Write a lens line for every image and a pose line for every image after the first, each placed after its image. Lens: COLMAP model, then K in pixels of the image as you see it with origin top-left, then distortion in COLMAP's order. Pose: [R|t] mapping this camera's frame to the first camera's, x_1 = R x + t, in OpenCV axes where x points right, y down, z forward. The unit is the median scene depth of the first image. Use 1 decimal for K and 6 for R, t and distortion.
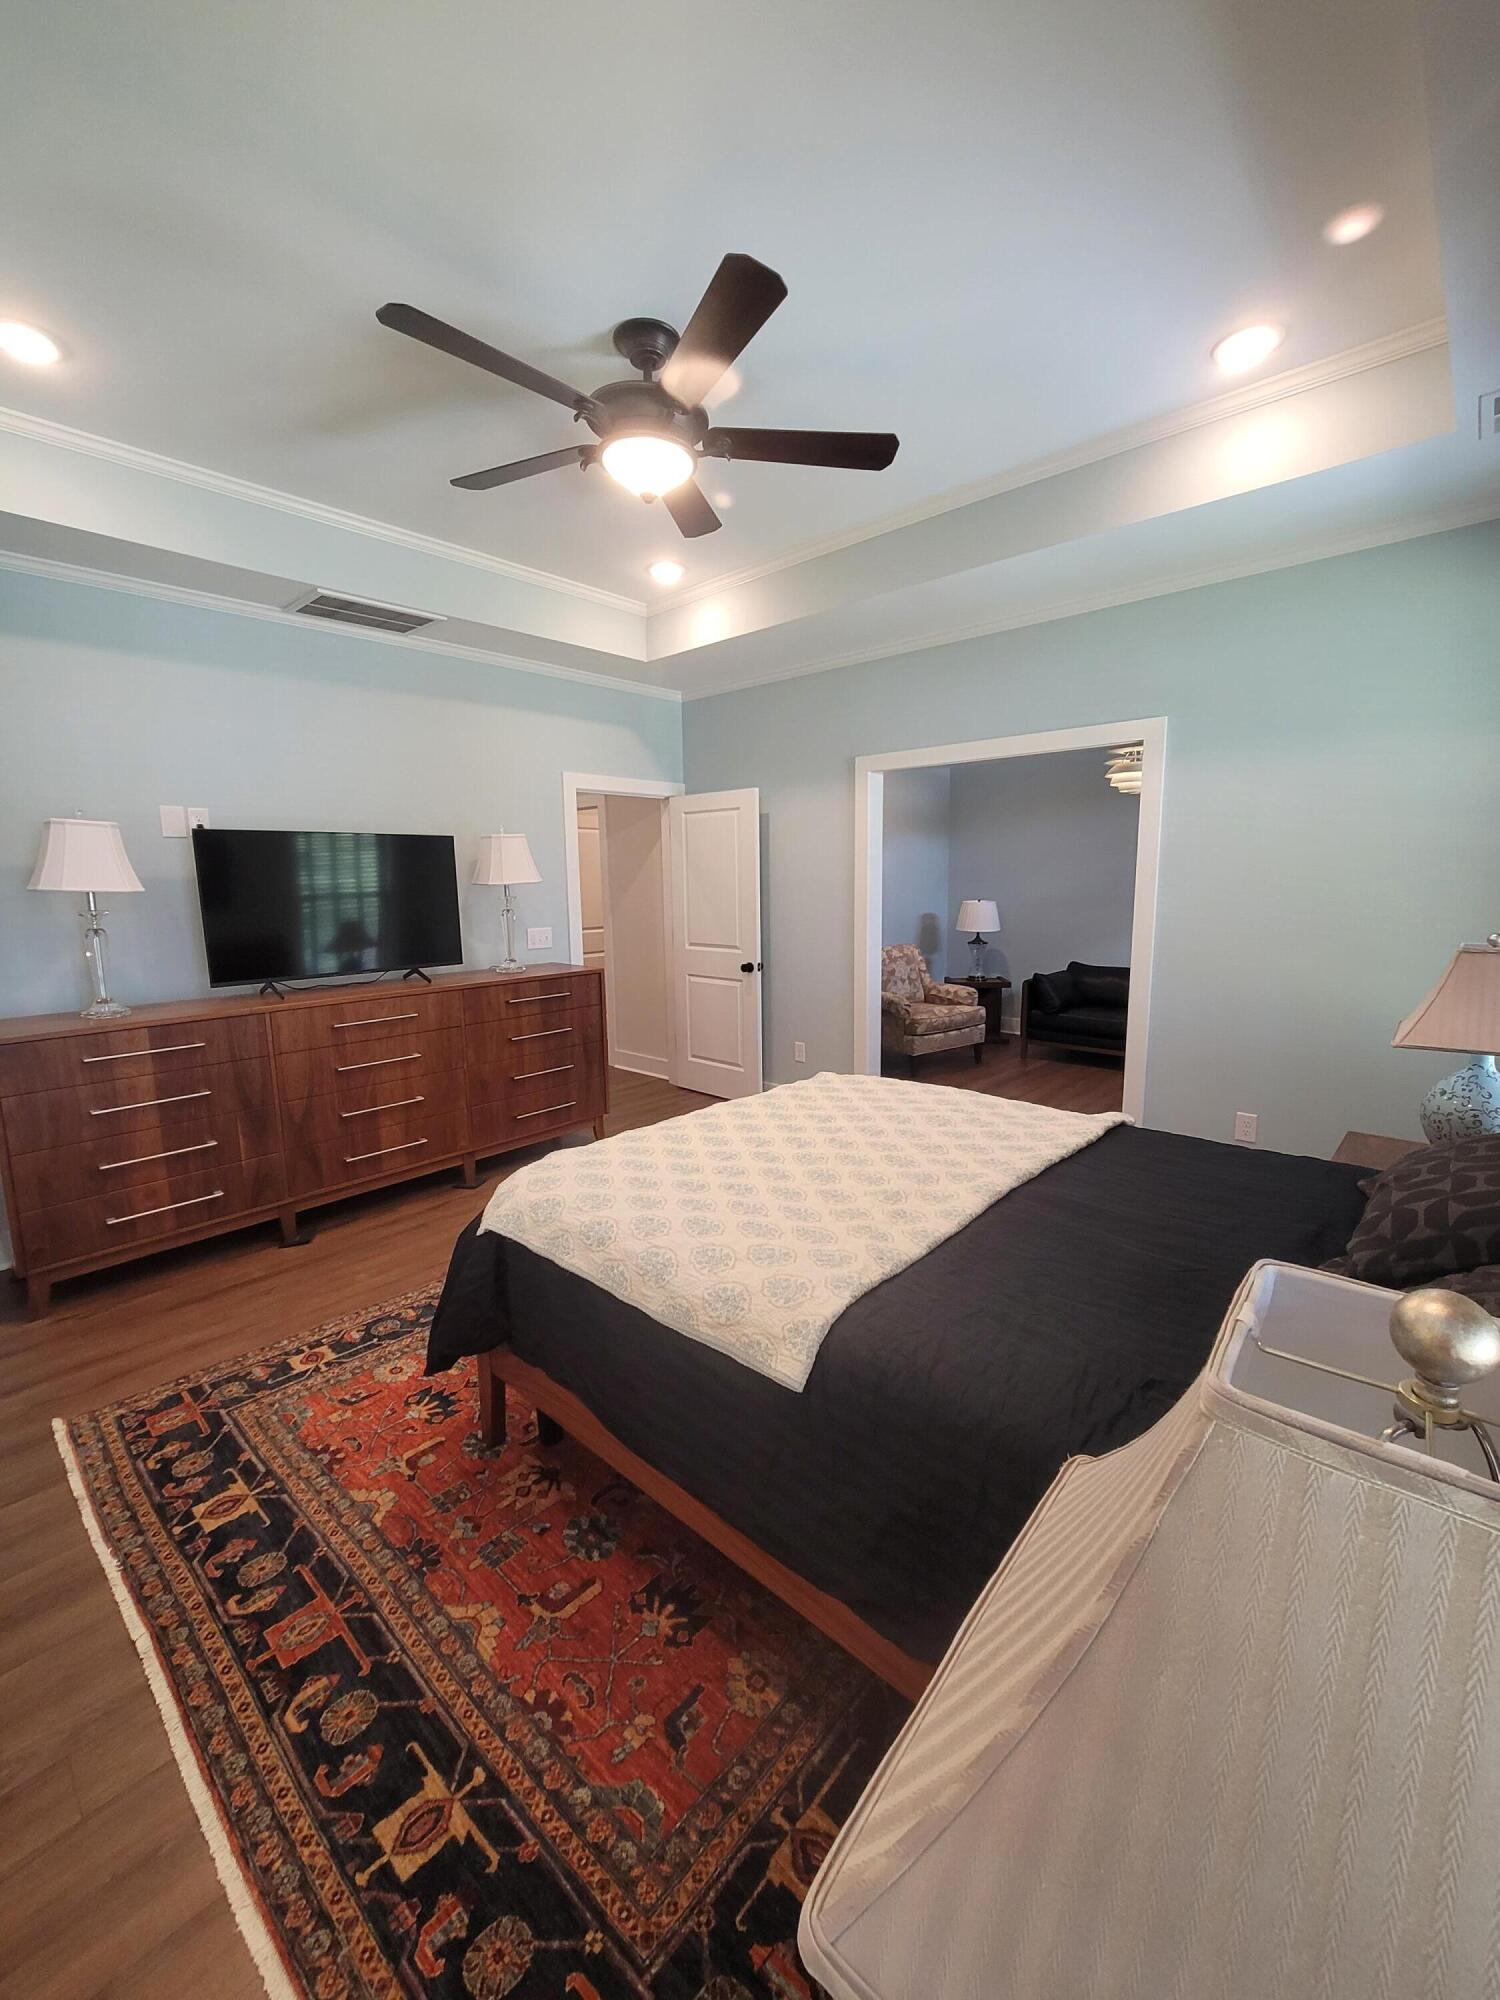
lens RADIAL K [[813.5, 0, 757.2], [0, 813.5, 1001.4], [0, 0, 1]] dist [-0.002858, -0.000991]
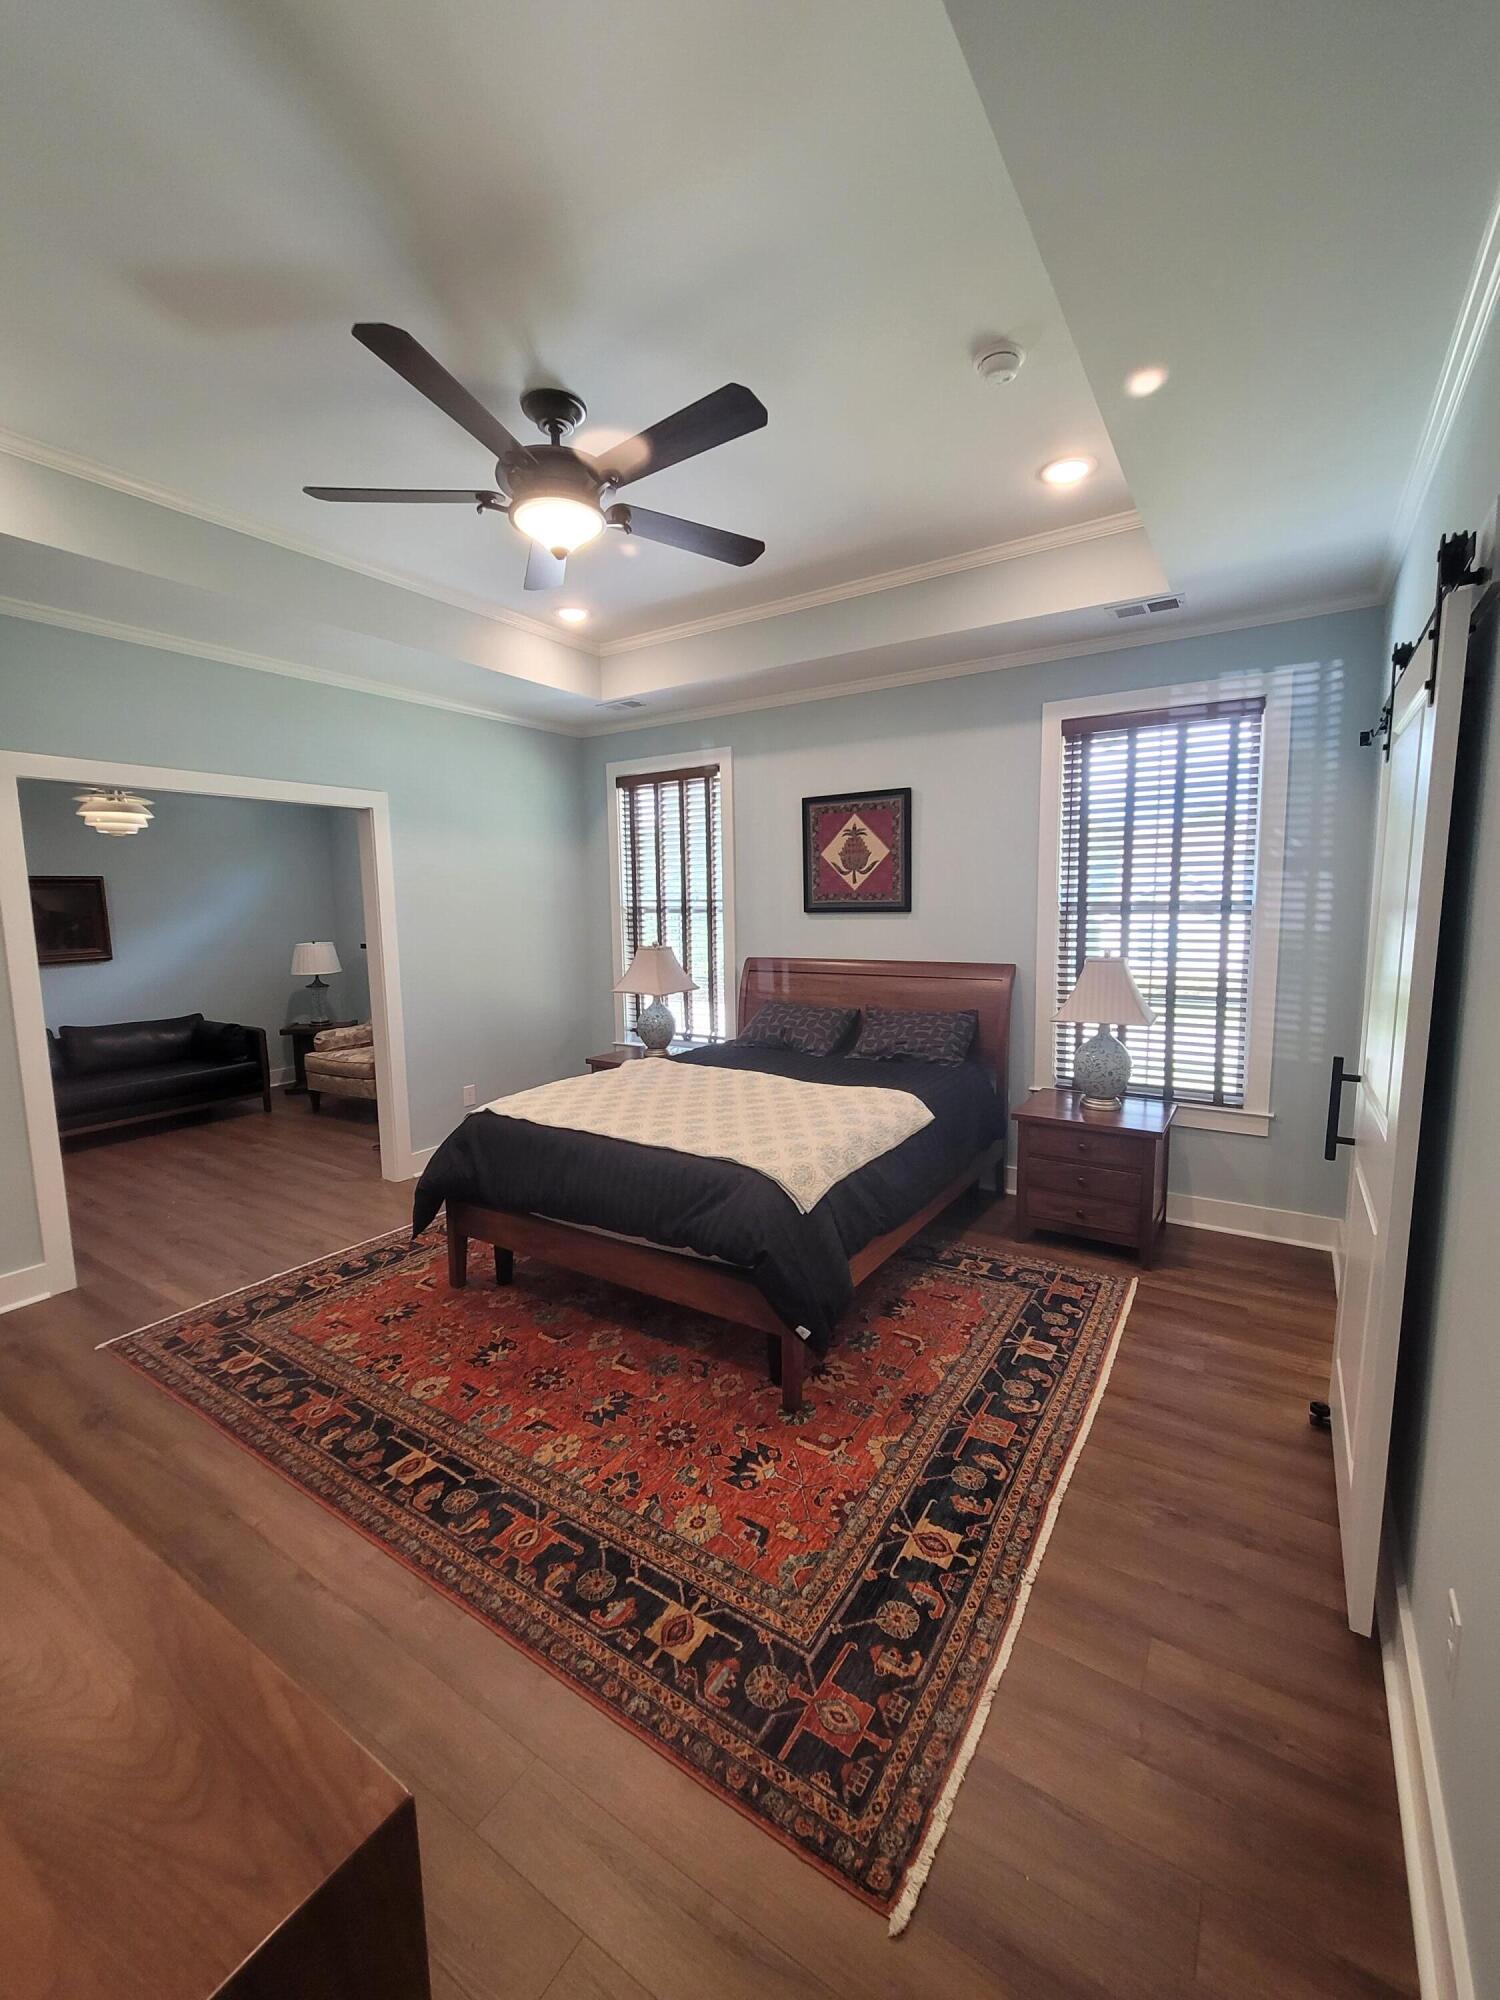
lens RADIAL K [[813.5, 0, 758.2], [0, 813.5, 1003.7], [0, 0, 1]] dist [-0.002858, -0.000991]
pose [[-0.163434, -0.112188, 0.980155, -1.538216], [0.166262, 0.976171, 0.139455, -0.202962], [-0.972443, 0.185755, -0.140887, 1.235394]]
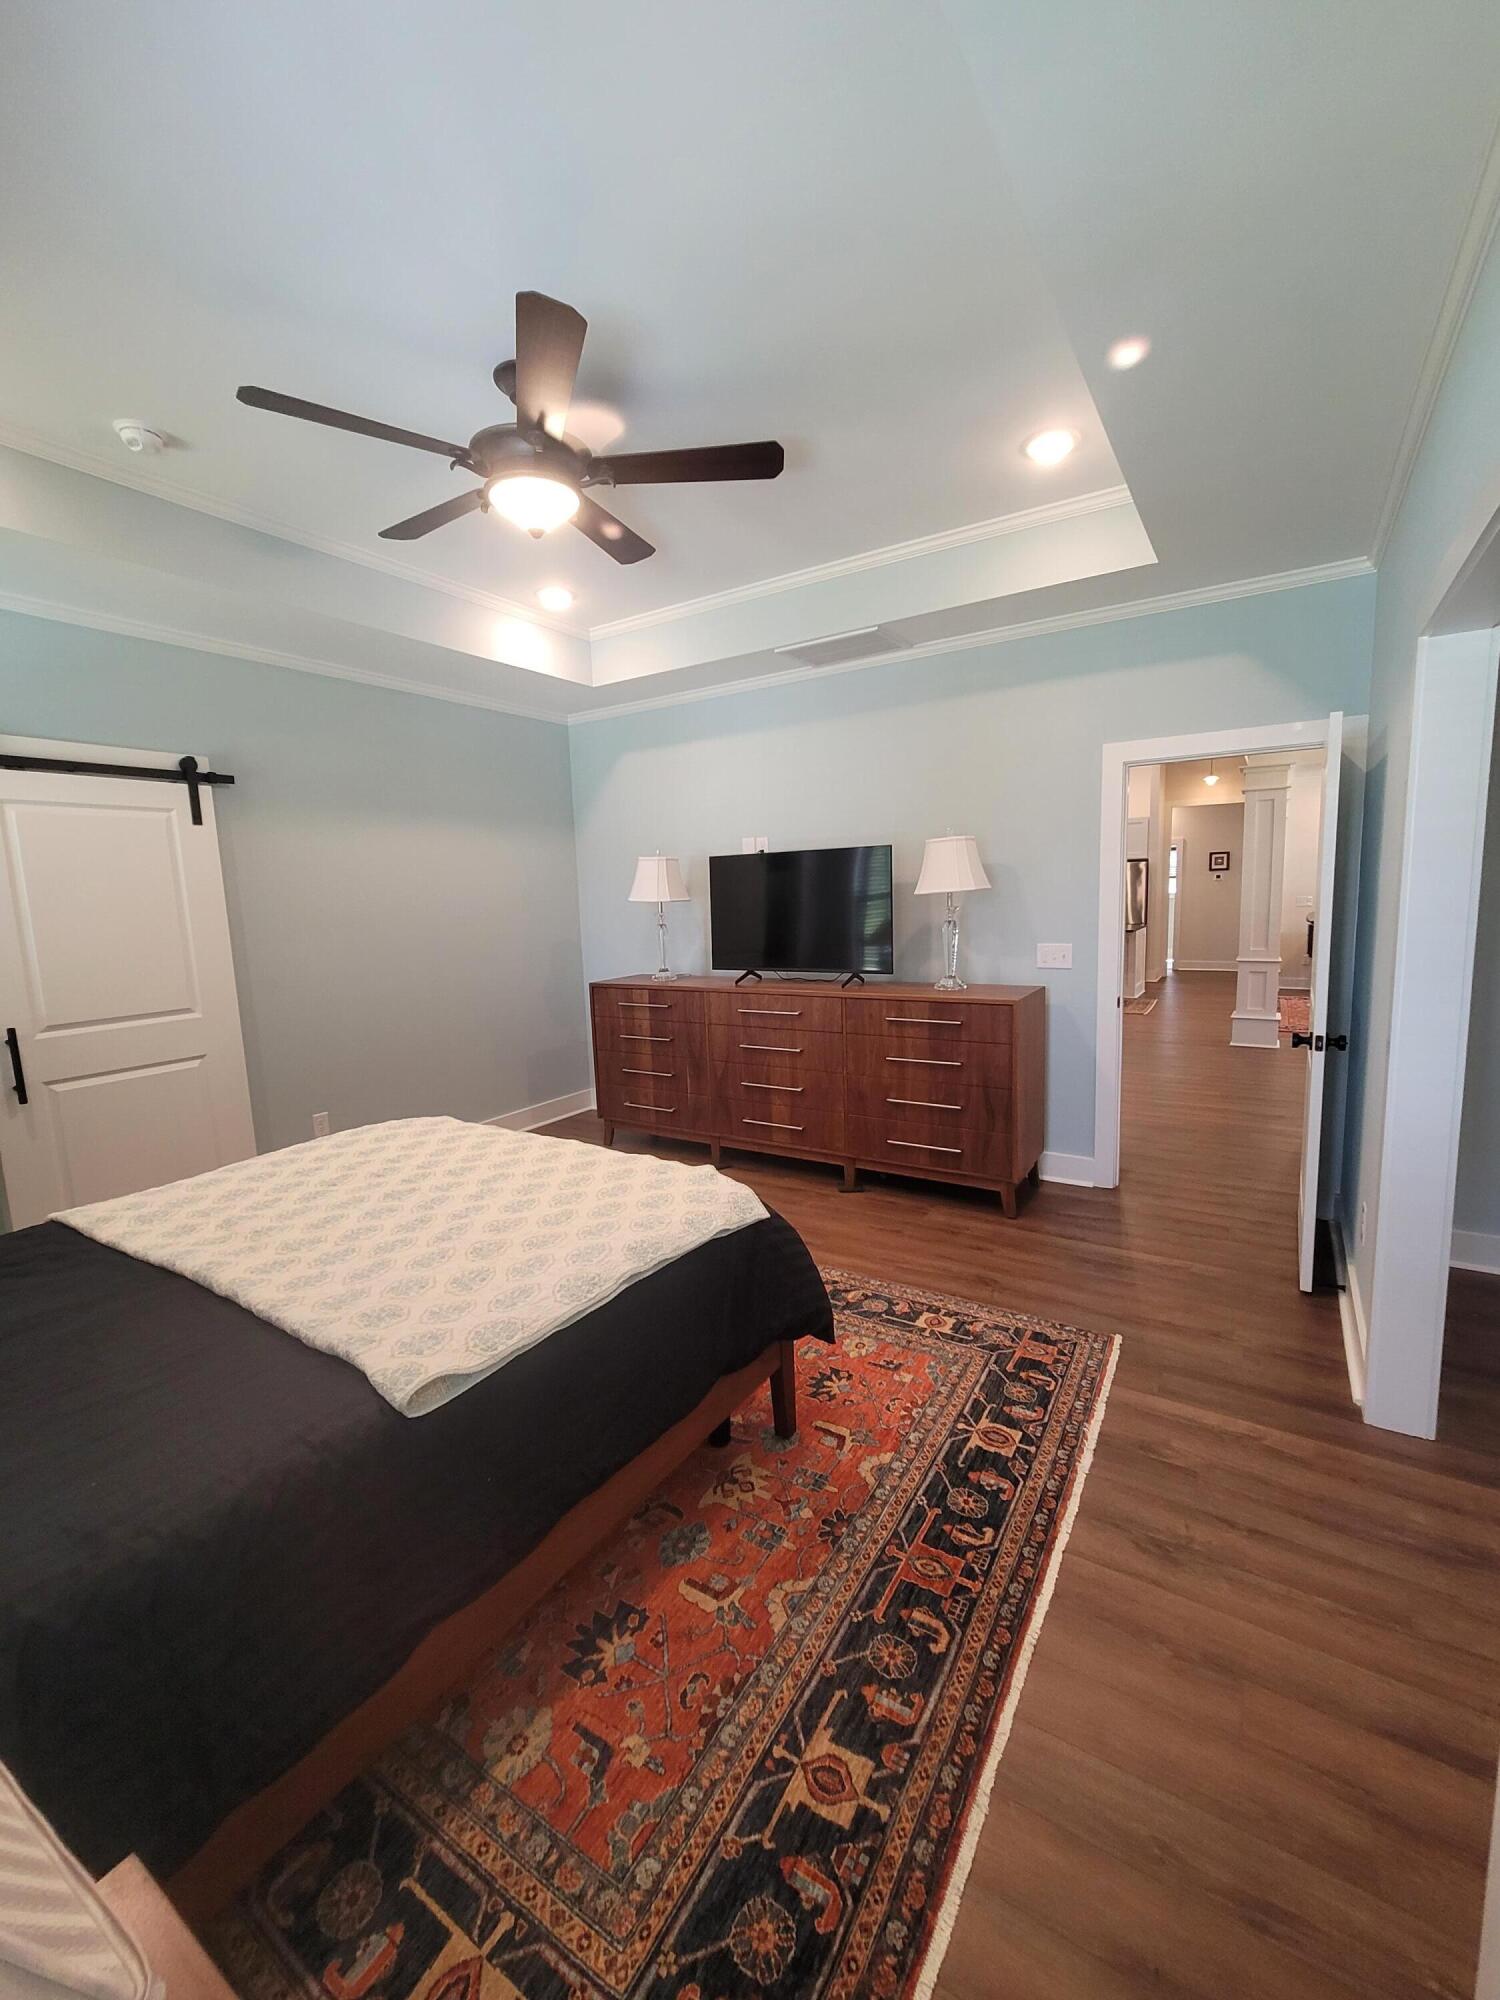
lens RADIAL K [[813.5, 0, 752.7], [0, 813.5, 990.2], [0, 0, 1]] dist [-0.002858, -0.000991]
pose [[0.170693, 0.125319, -0.977322, 1.214238], [-0.120506, 0.987088, 0.105524, -0.233806], [0.977927, 0.099761, 0.183591, 1.395264]]
